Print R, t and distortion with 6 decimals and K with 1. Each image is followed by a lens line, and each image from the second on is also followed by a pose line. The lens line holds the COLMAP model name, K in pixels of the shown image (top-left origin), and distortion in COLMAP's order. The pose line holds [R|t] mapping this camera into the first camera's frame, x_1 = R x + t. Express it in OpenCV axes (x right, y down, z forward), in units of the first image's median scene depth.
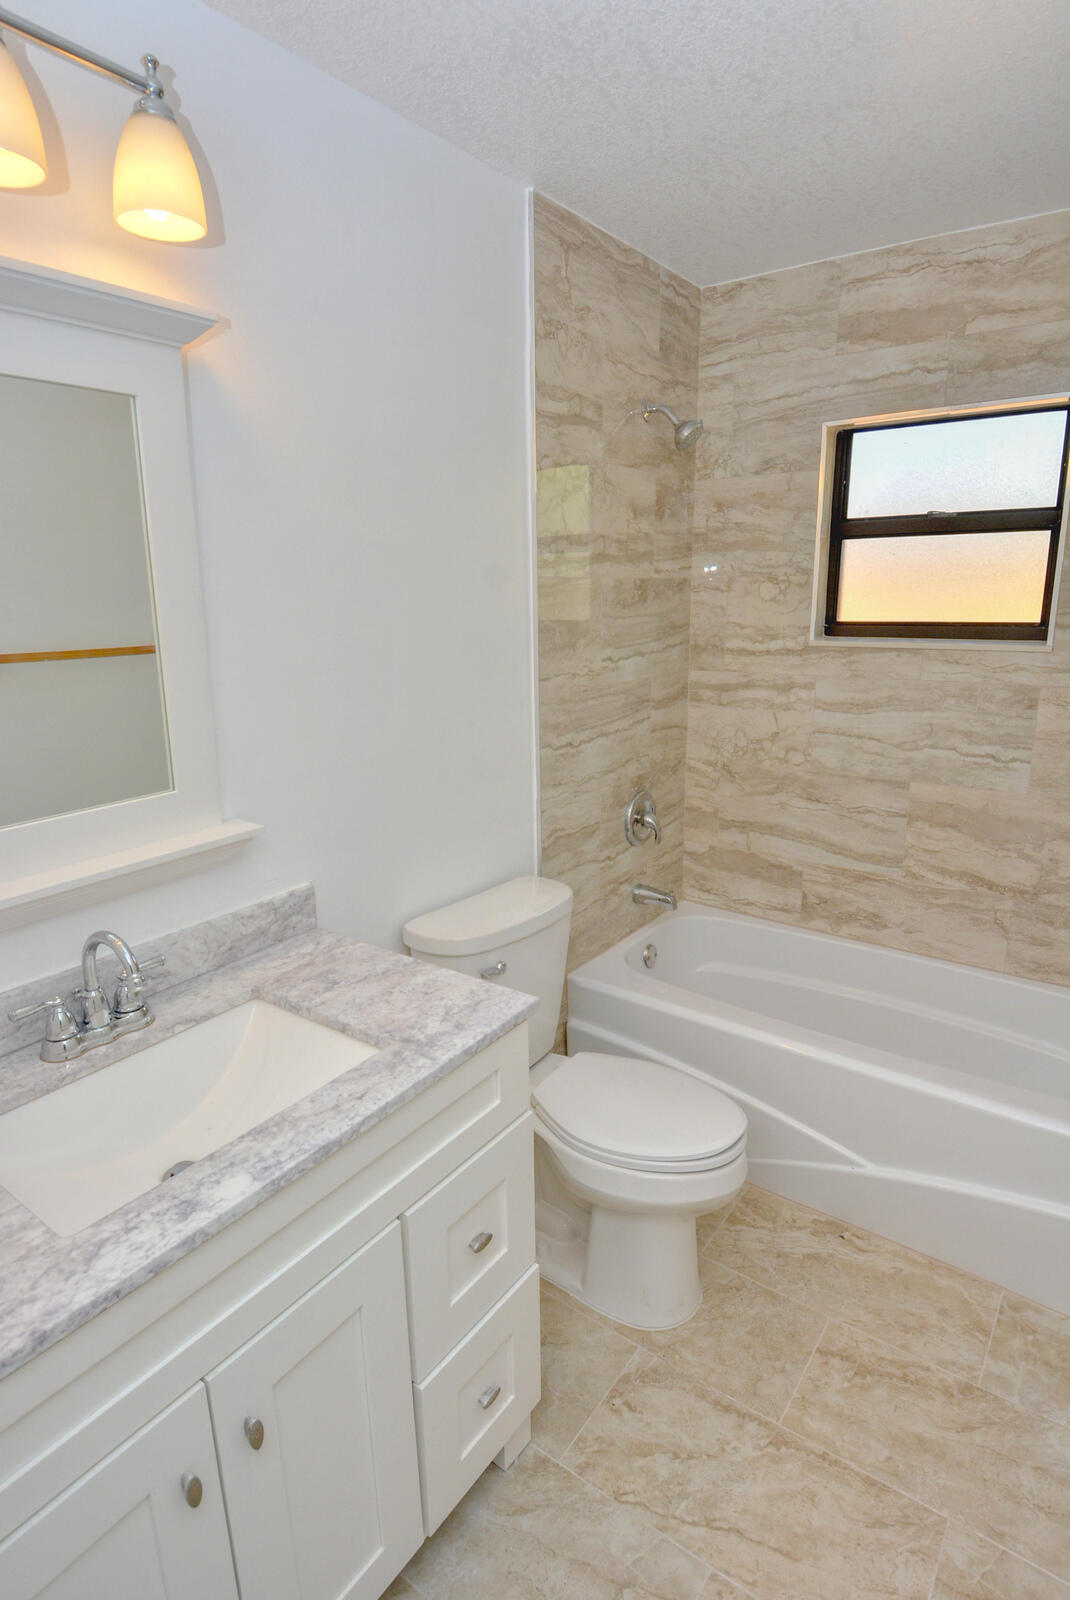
lens RADIAL K [[842.2, 0, 533.5], [0, 842.2, 793.8], [0, 0, 1]] dist [0.016605, -0.027946]
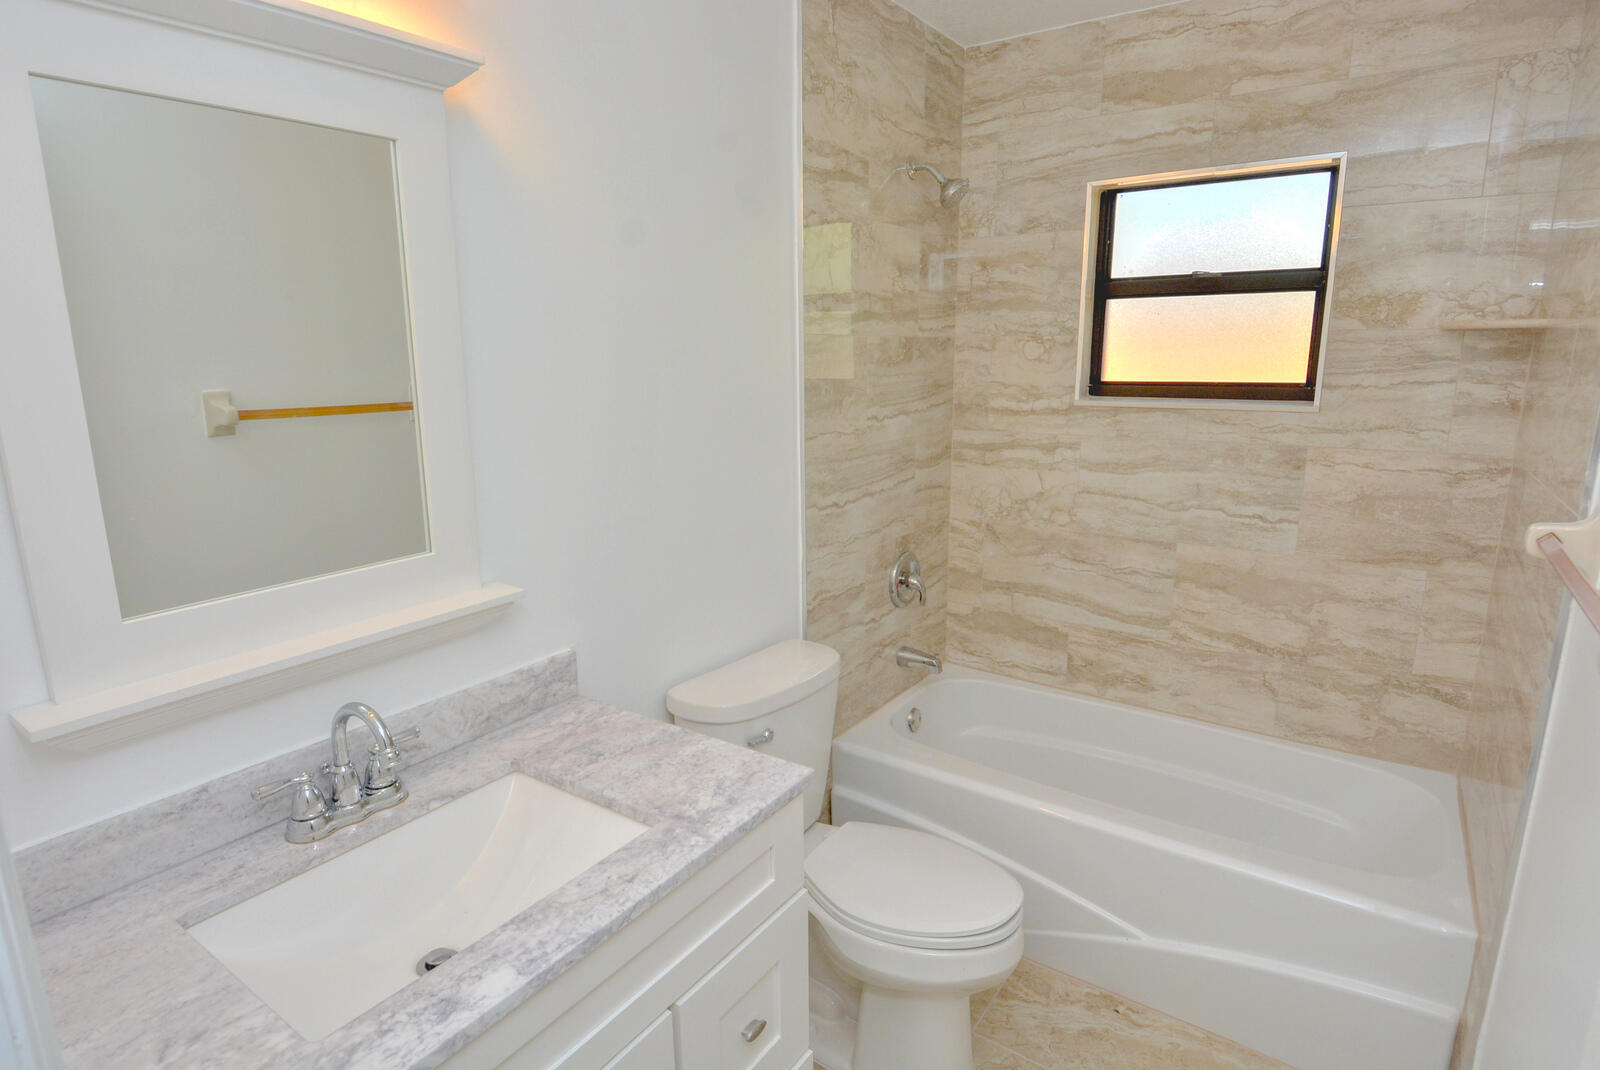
lens RADIAL K [[842.2, 0, 804.2], [0, 842.2, 534.5], [0, 0, 1]] dist [0.016605, -0.027946]
pose [[0.999727, 0.000726, 0.023337, -0.014365], [-0.000204, 0.999750, -0.022352, -0.001432], [-0.023348, 0.022341, 0.999478, 0.020433]]
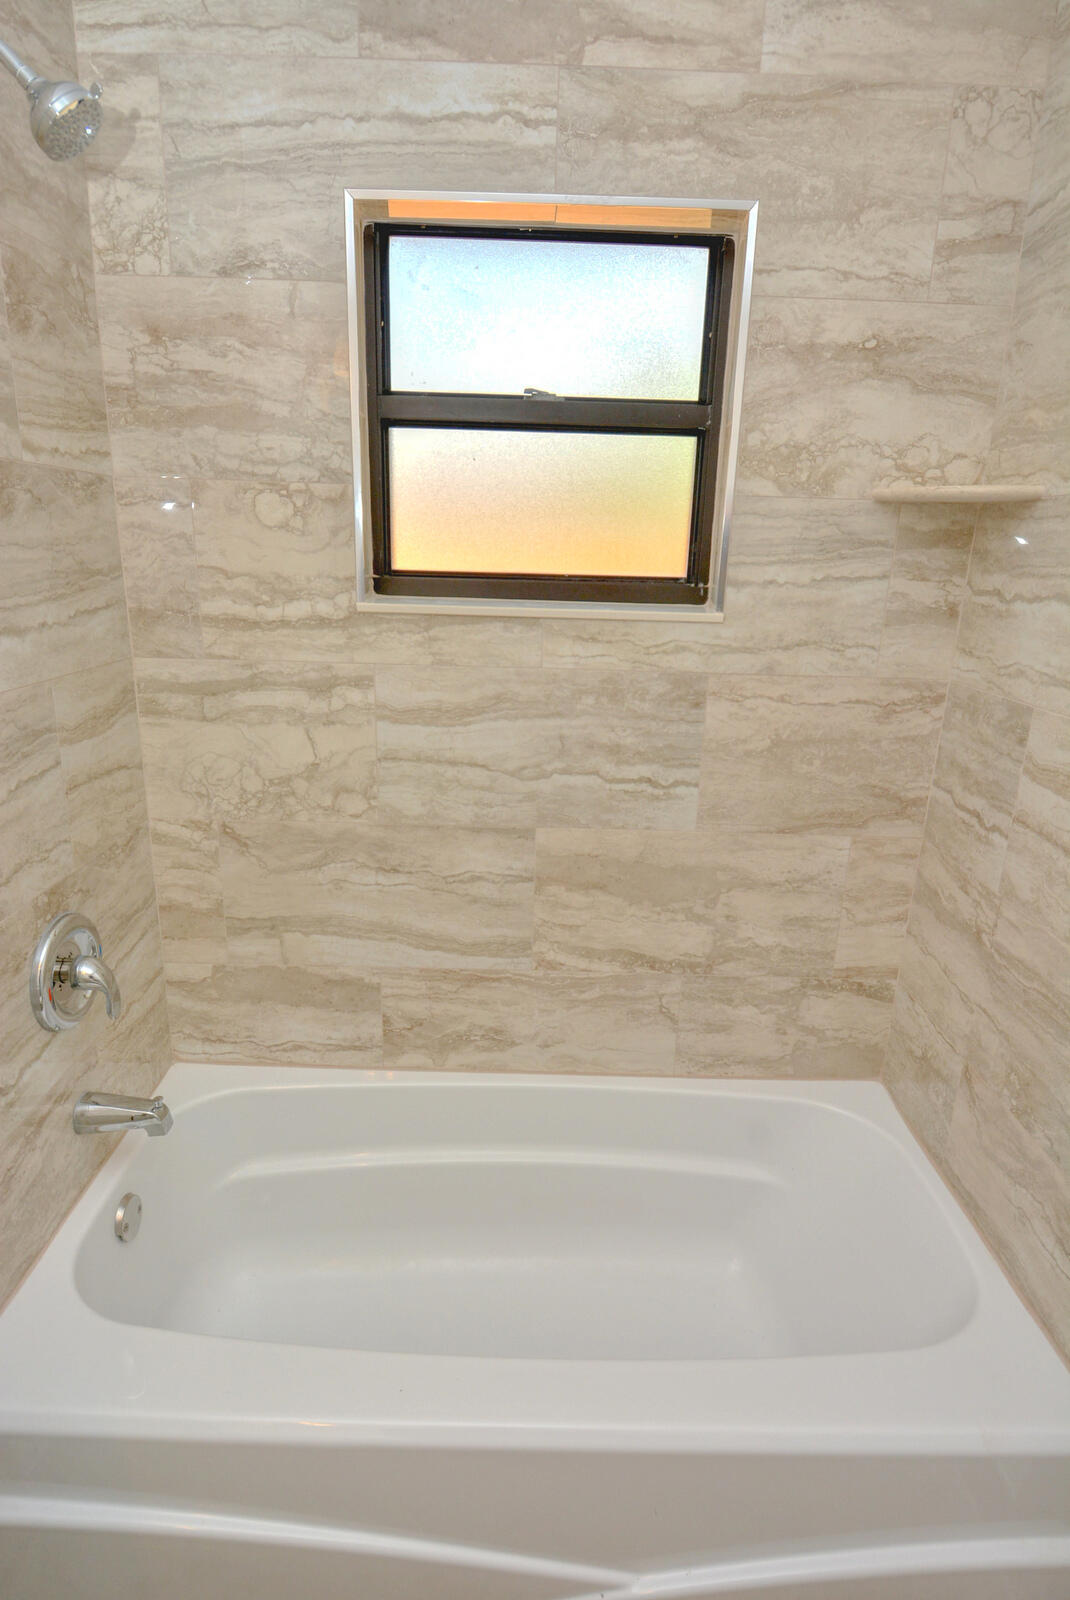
lens RADIAL K [[874.4, 0, 551.0], [0, 874.4, 800.2], [0, 0, 1]] dist [0.017476, -0.029589]
pose [[0.806259, -0.128234, 0.577497, 0.078597], [0.098788, 0.991700, 0.082288, -0.089205], [-0.583256, -0.009296, 0.812235, 0.465560]]
